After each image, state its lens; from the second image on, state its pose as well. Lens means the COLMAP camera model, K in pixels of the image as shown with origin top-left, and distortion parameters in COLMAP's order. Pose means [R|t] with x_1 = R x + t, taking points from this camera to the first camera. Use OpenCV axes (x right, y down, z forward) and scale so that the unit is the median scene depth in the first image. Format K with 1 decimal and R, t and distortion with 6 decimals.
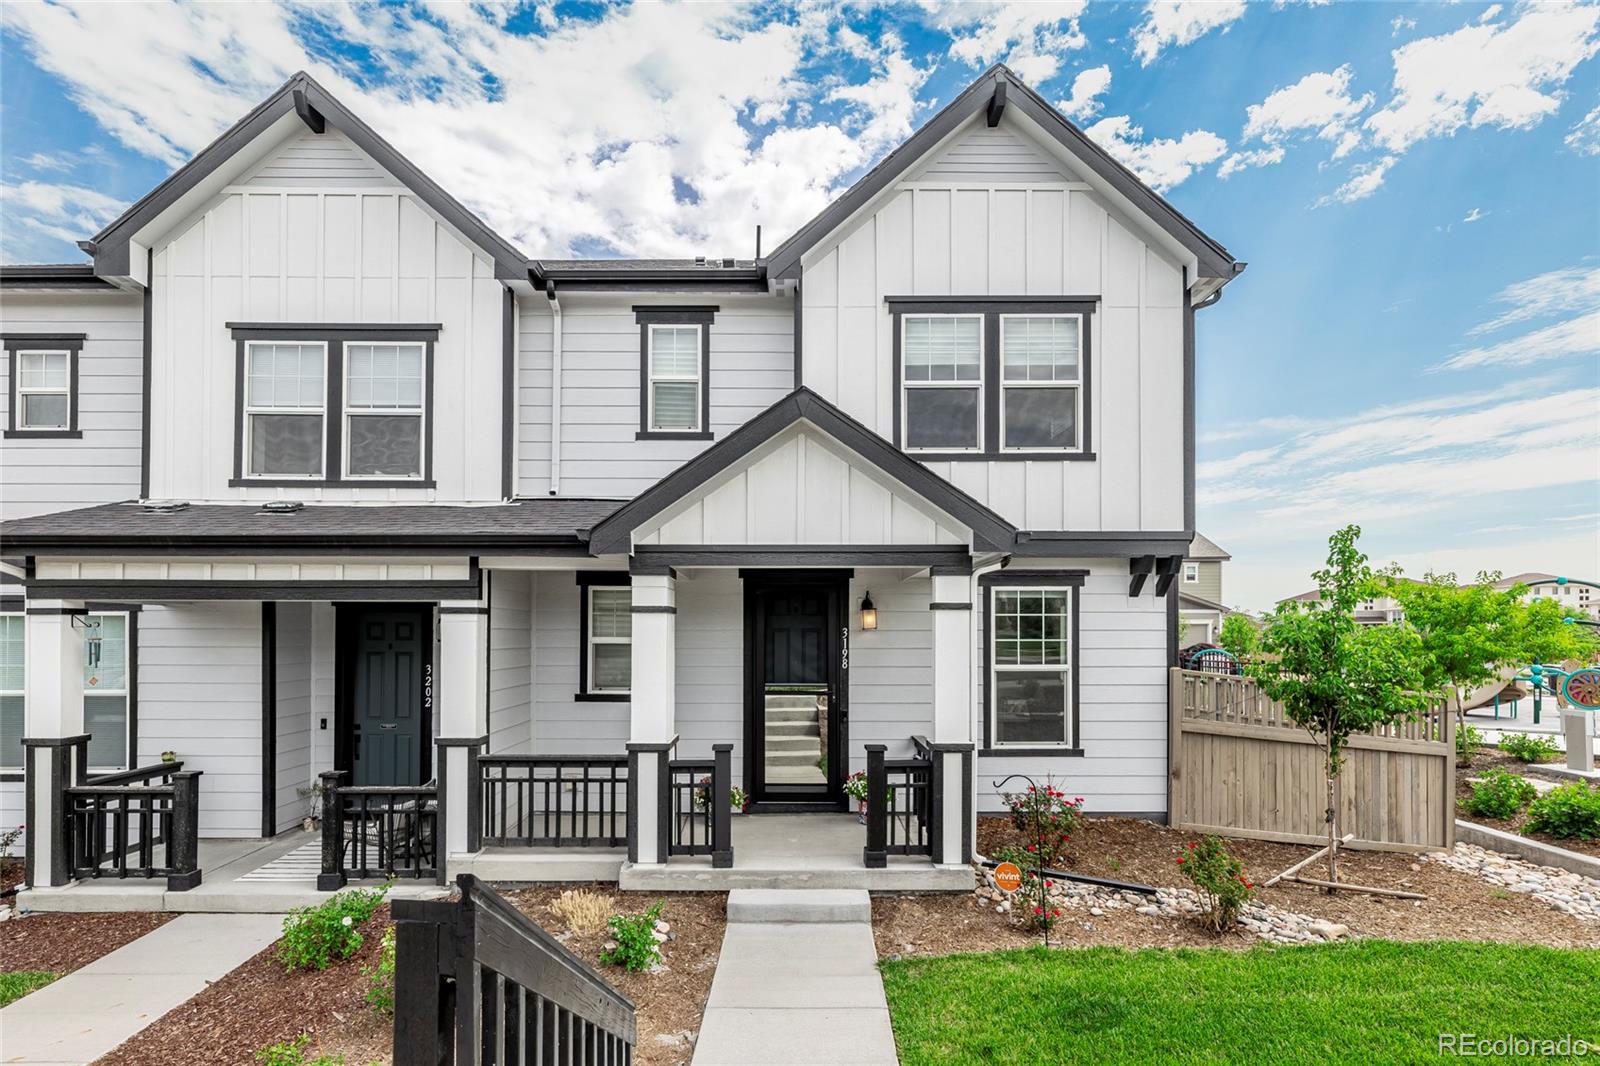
lens RADIAL K [[775.4, 0, 785.3], [0, 775.4, 622.4], [0, 0, 1]] dist [0.000681, 0.000280]
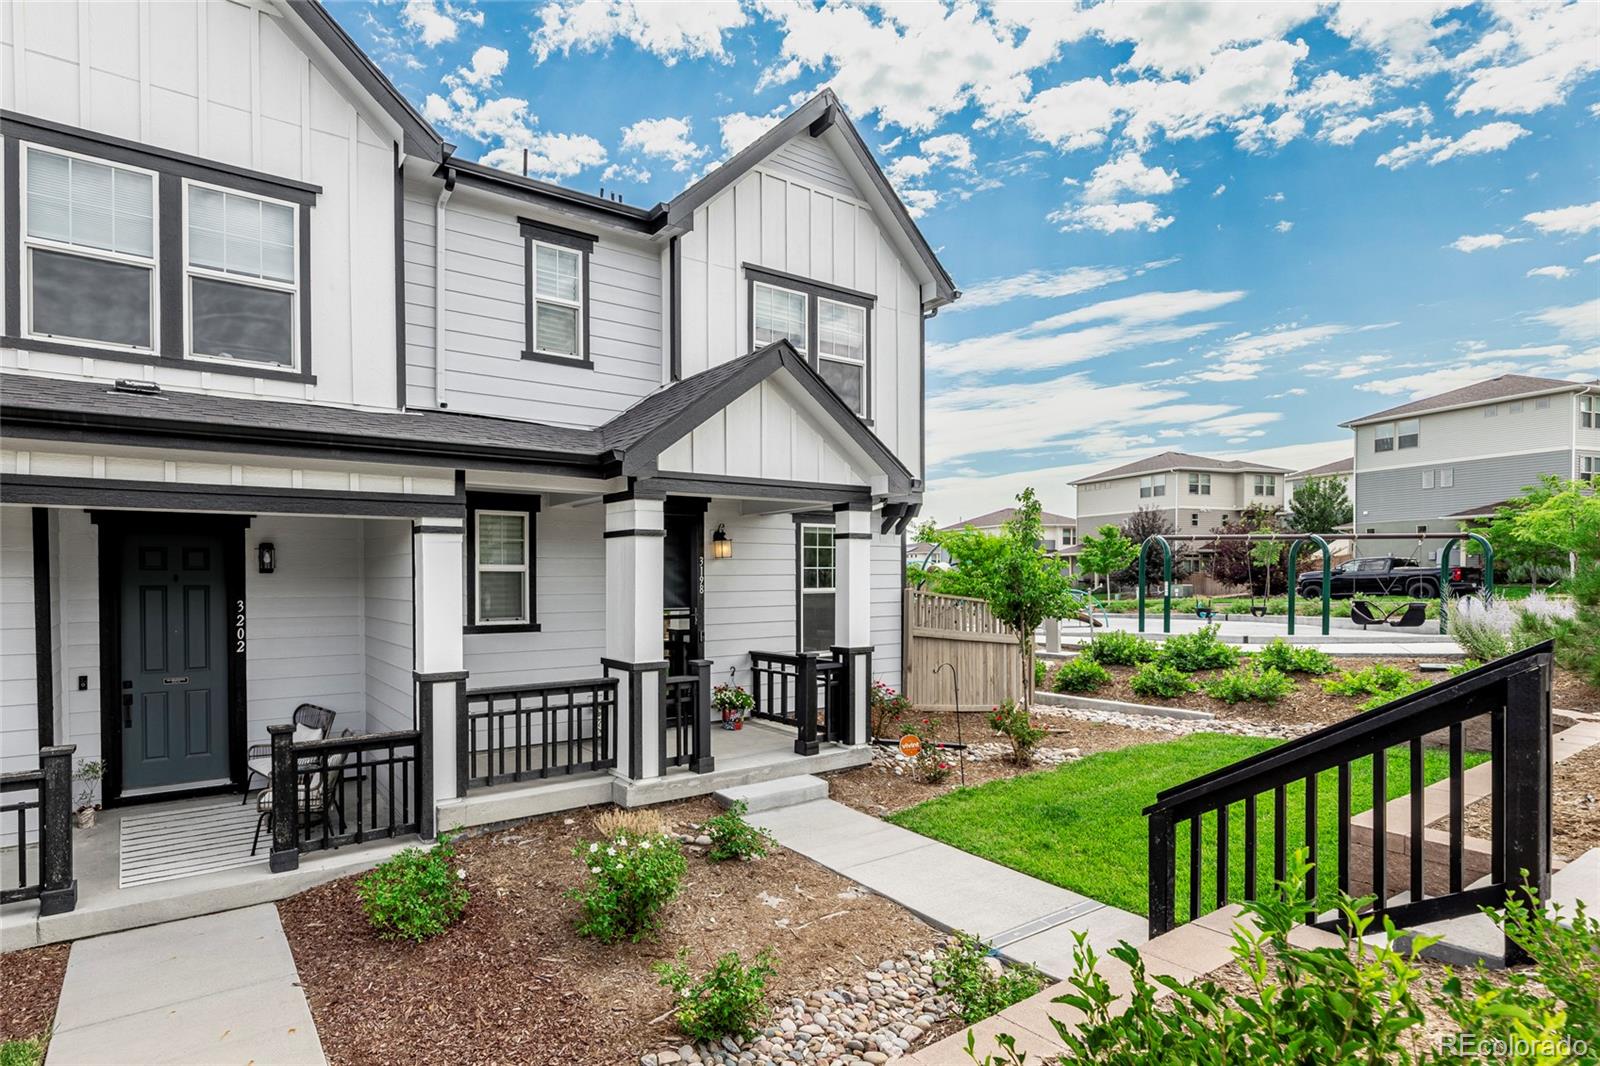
lens RADIAL K [[782.2, 0, 649.9], [0, 782.2, 588.6], [0, 0, 1]] dist [0.001384, -0.000088]
pose [[0.853988, -0.013669, 0.520113, -0.582978], [0.001783, 0.999726, 0.023346, 0.027024], [-0.520289, -0.019010, 0.853778, 0.090863]]
